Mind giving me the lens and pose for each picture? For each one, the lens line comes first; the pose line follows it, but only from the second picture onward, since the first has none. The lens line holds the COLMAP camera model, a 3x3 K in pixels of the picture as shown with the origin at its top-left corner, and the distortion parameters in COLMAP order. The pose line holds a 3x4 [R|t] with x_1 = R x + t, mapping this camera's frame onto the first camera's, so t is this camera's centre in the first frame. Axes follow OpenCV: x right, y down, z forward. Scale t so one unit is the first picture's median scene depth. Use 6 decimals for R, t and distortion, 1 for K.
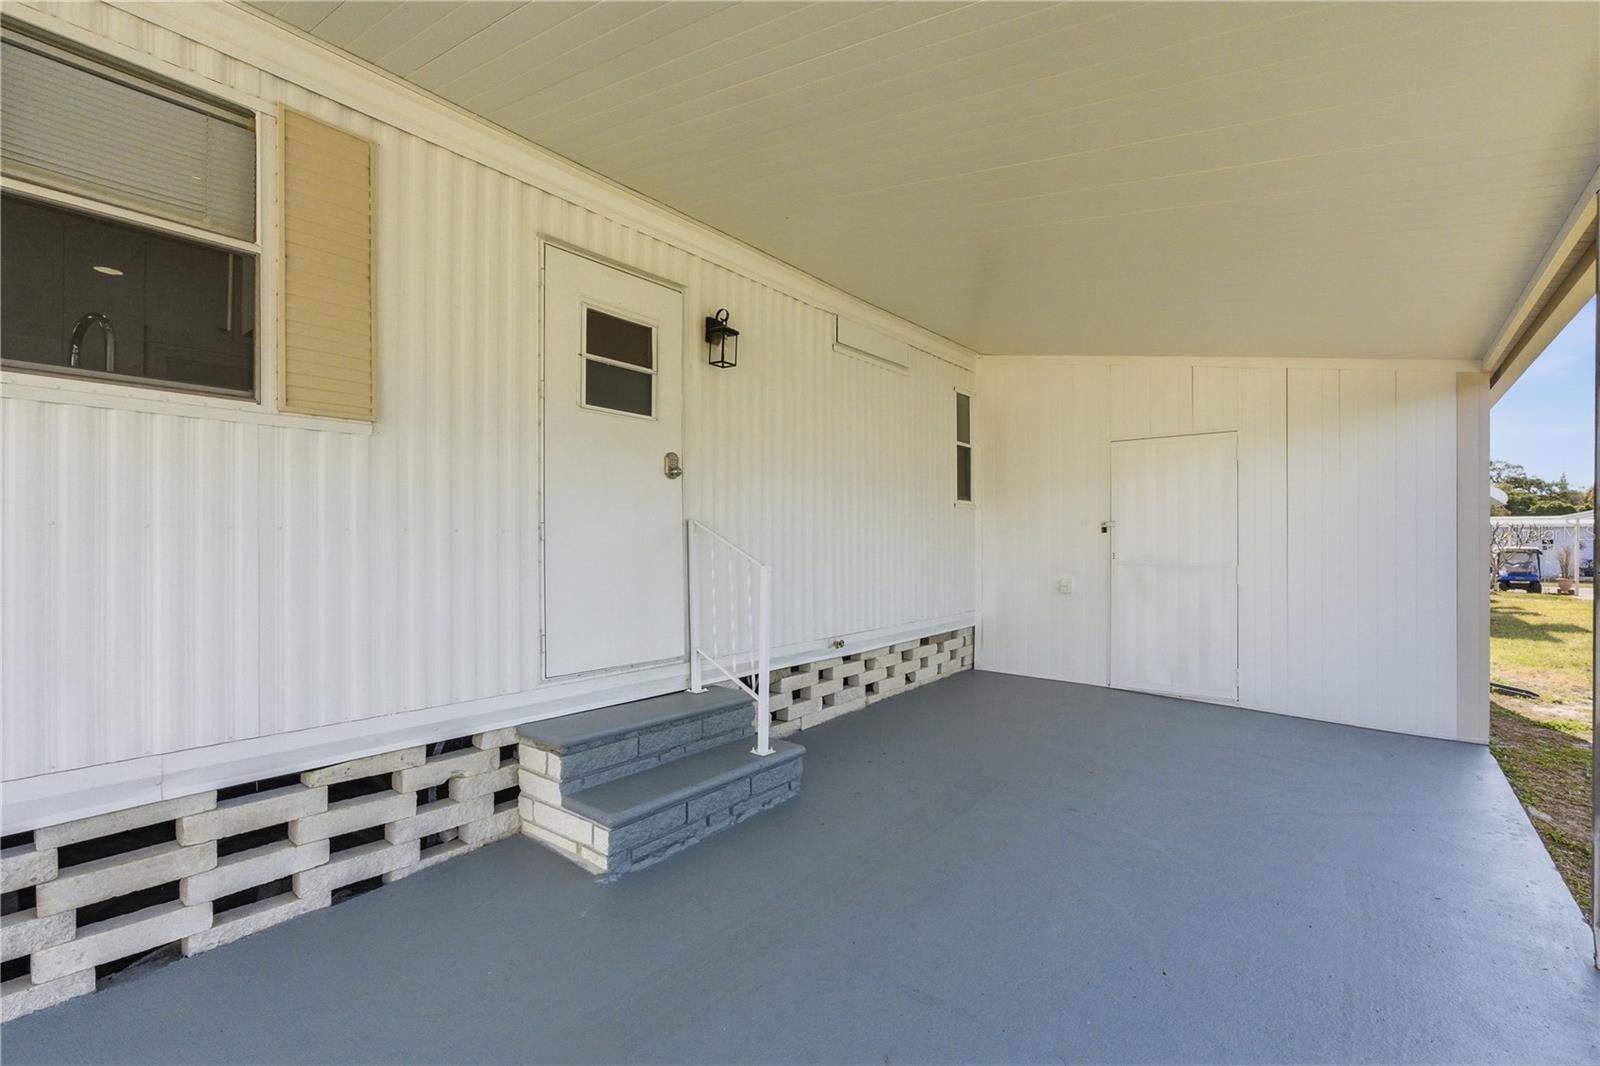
lens RADIAL K [[710.6, 0, 805.1], [0, 710.6, 546.9], [0, 0, 1]] dist [-0.009827, 0.003119]
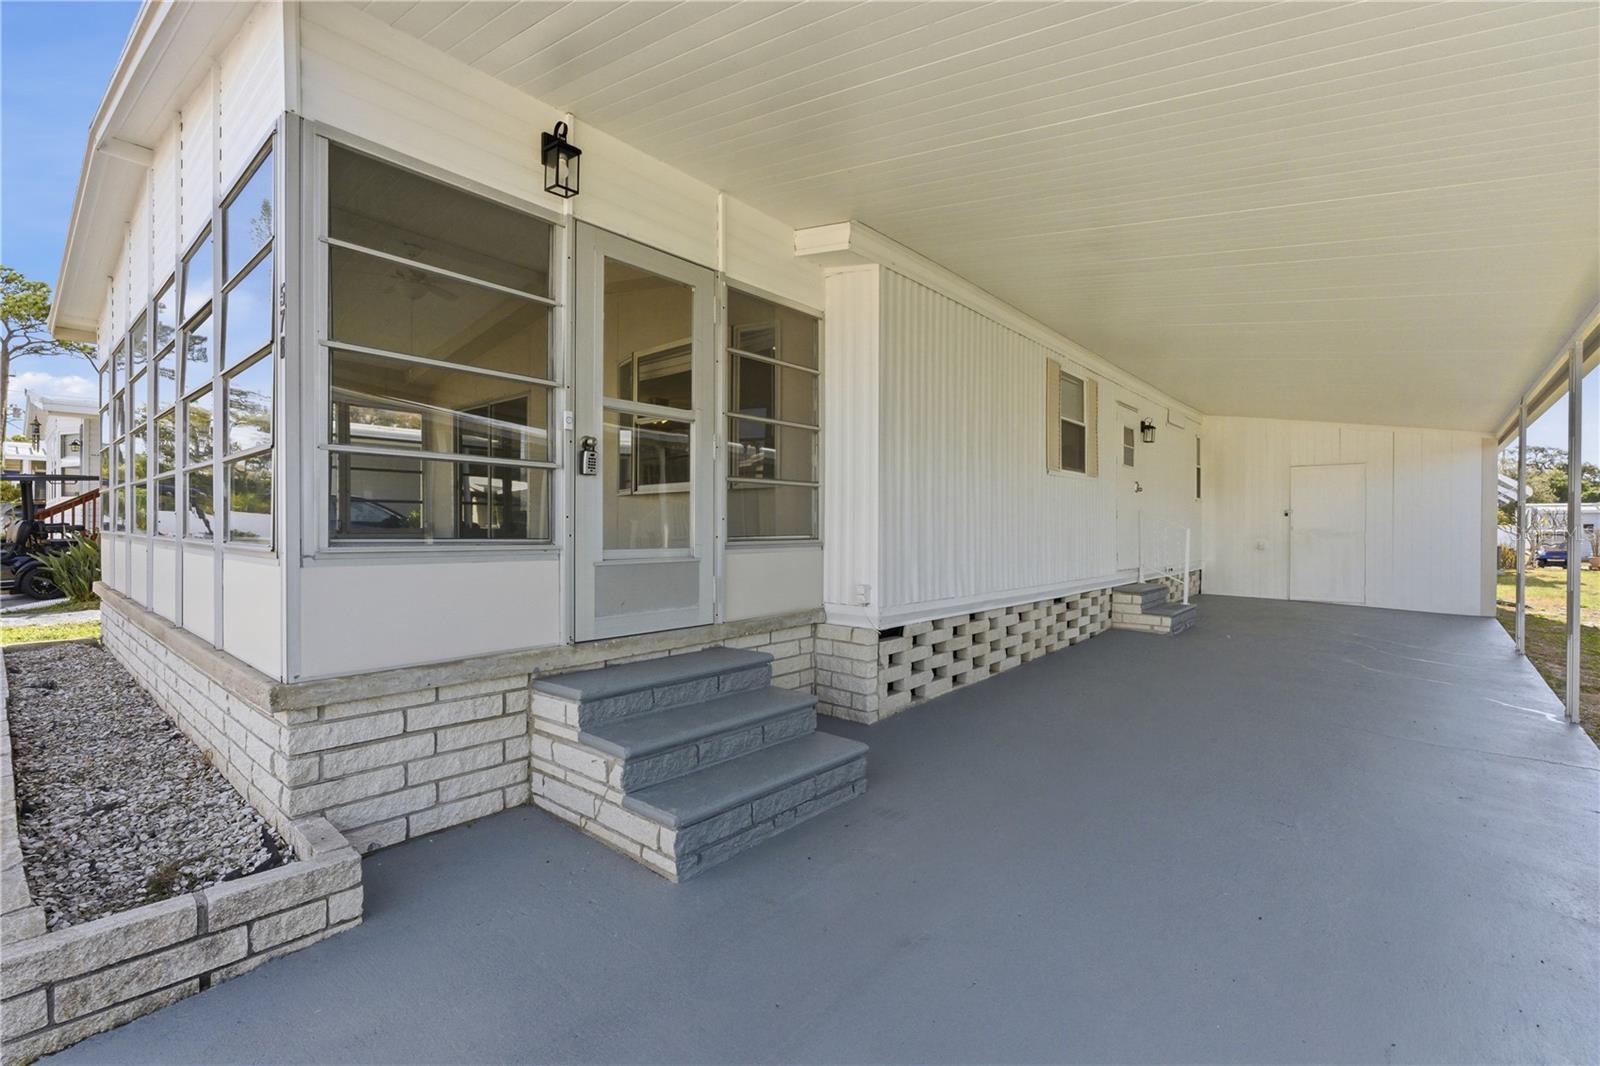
lens RADIAL K [[710.6, 0, 807.2], [0, 710.6, 528.1], [0, 0, 1]] dist [-0.009827, 0.003119]
pose [[0.999246, 0.008072, -0.037980, -0.713369], [-0.008004, 0.999966, 0.001959, 0.017048], [0.037994, -0.001654, 0.999277, -0.839000]]
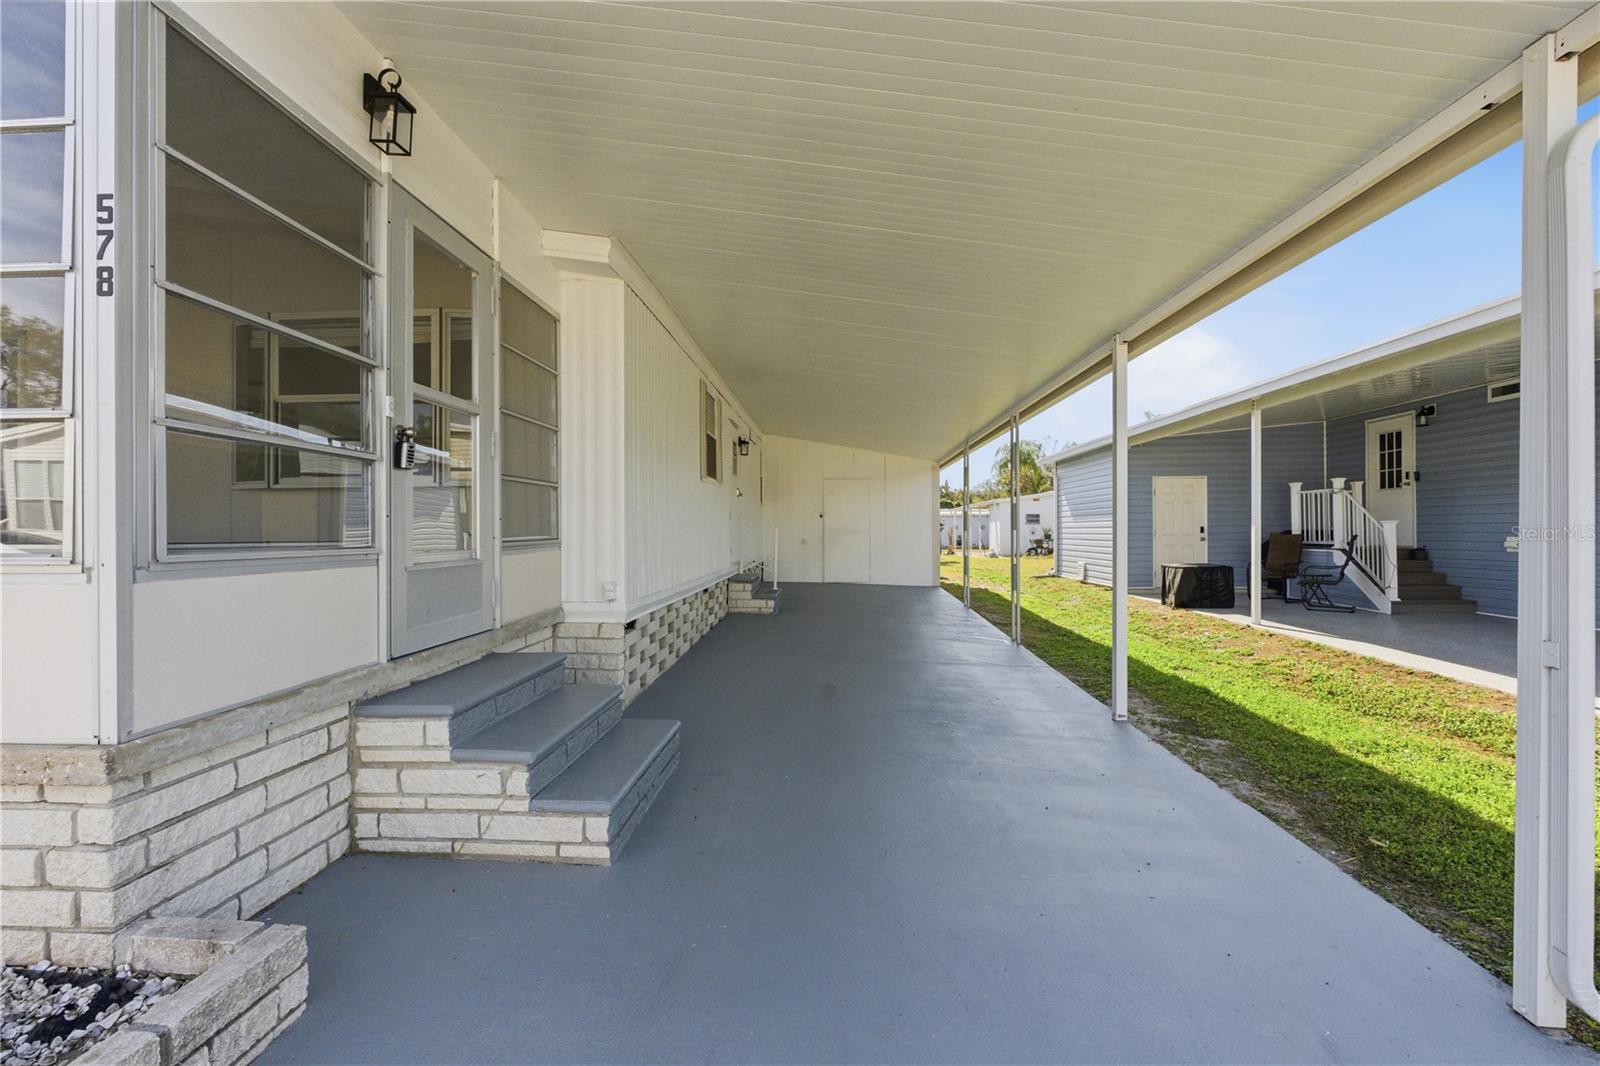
lens RADIAL K [[710.6, 0, 800.7], [0, 710.6, 522.0], [0, 0, 1]] dist [-0.009827, 0.003119]
pose [[0.814223, 0.006751, 0.580512, -0.964345], [-0.000754, 0.999944, -0.010571, 0.019748], [-0.580551, 0.008169, 0.814183, -0.851931]]
